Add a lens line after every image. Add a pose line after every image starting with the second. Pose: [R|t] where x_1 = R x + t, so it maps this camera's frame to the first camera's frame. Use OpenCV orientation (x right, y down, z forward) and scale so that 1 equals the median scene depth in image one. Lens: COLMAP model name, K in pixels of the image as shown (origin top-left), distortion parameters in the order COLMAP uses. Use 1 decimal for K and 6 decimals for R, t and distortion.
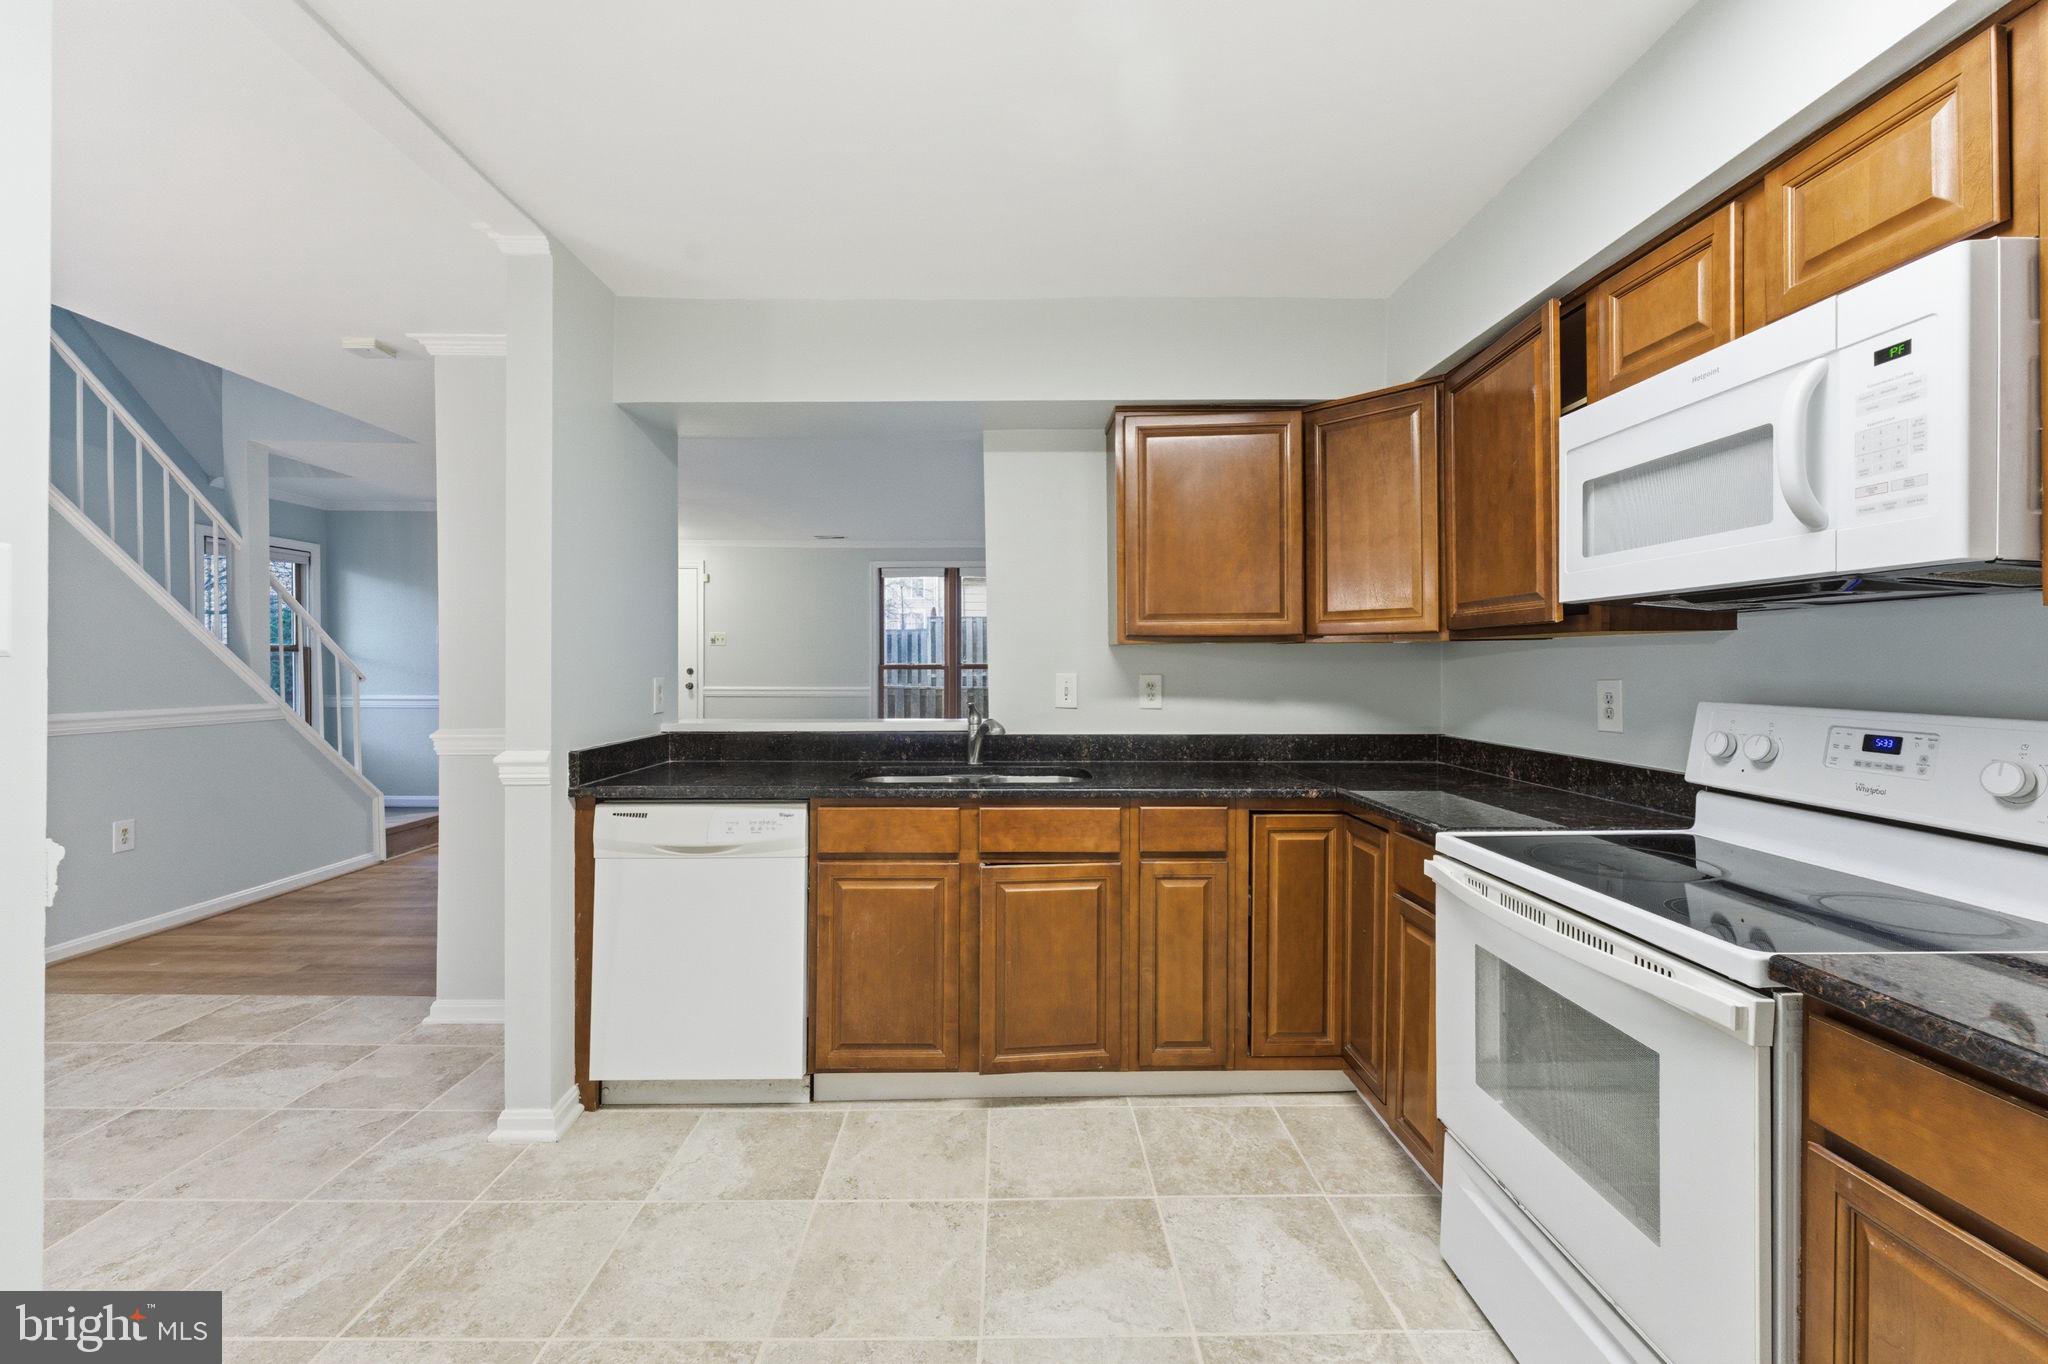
lens RADIAL K [[824.5, 0, 1018.0], [0, 824.5, 665.4], [0, 0, 1]] dist [-0.001570, 0.000696]
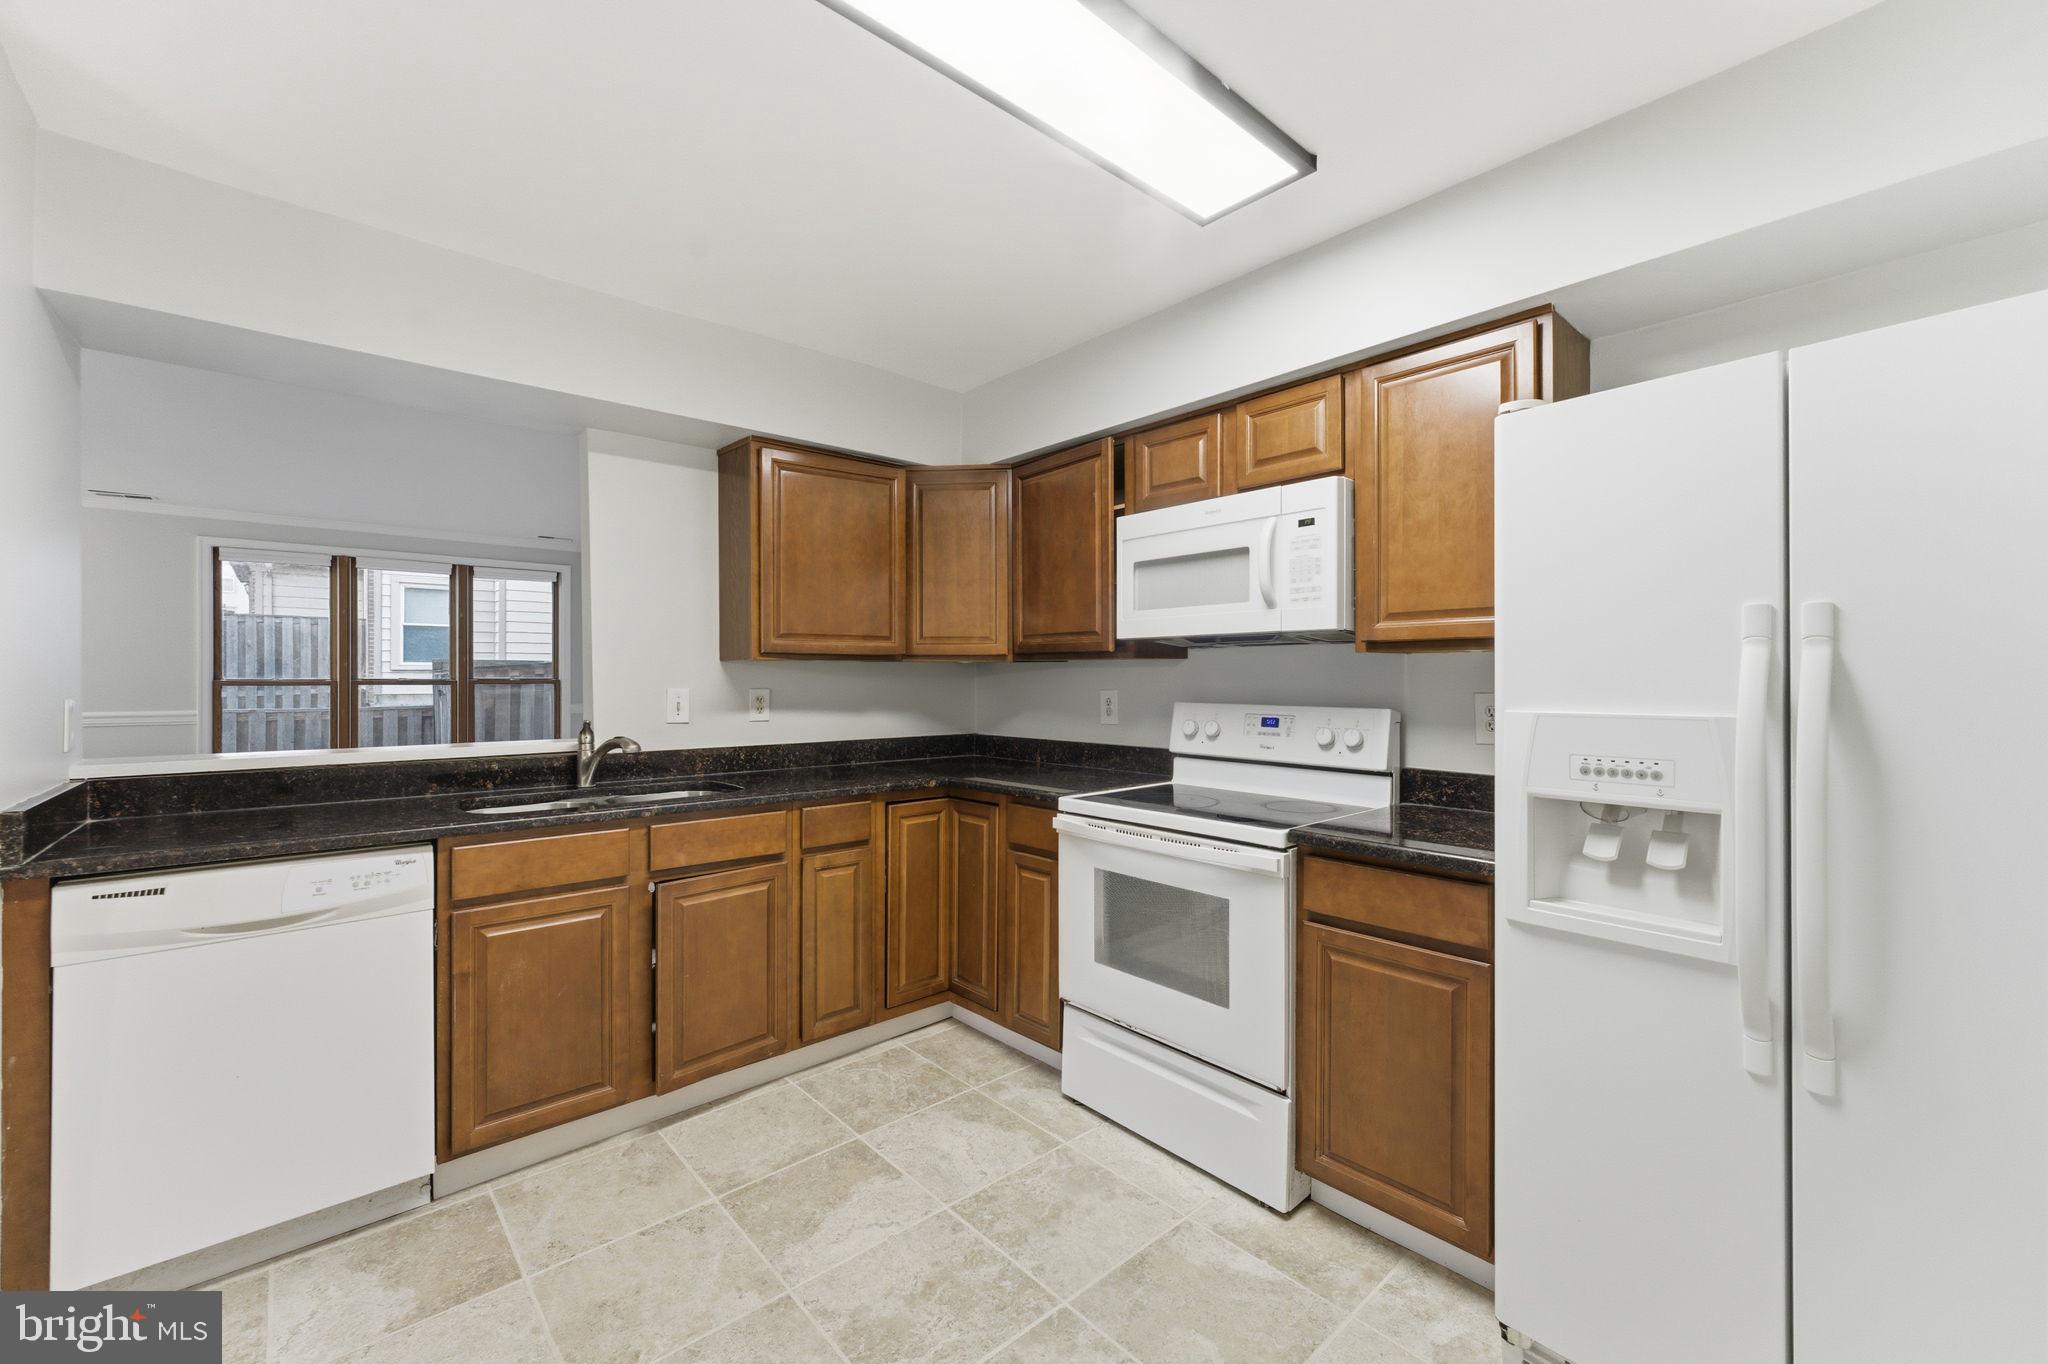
lens RADIAL K [[824.5, 0, 1013.9], [0, 824.5, 680.2], [0, 0, 1]] dist [-0.001570, 0.000696]
pose [[0.759285, -0.000871, 0.650757, -0.357749], [0.000427, 1.000000, 0.000841, -0.001008], [-0.650758, -0.000360, 0.759285, -0.022165]]
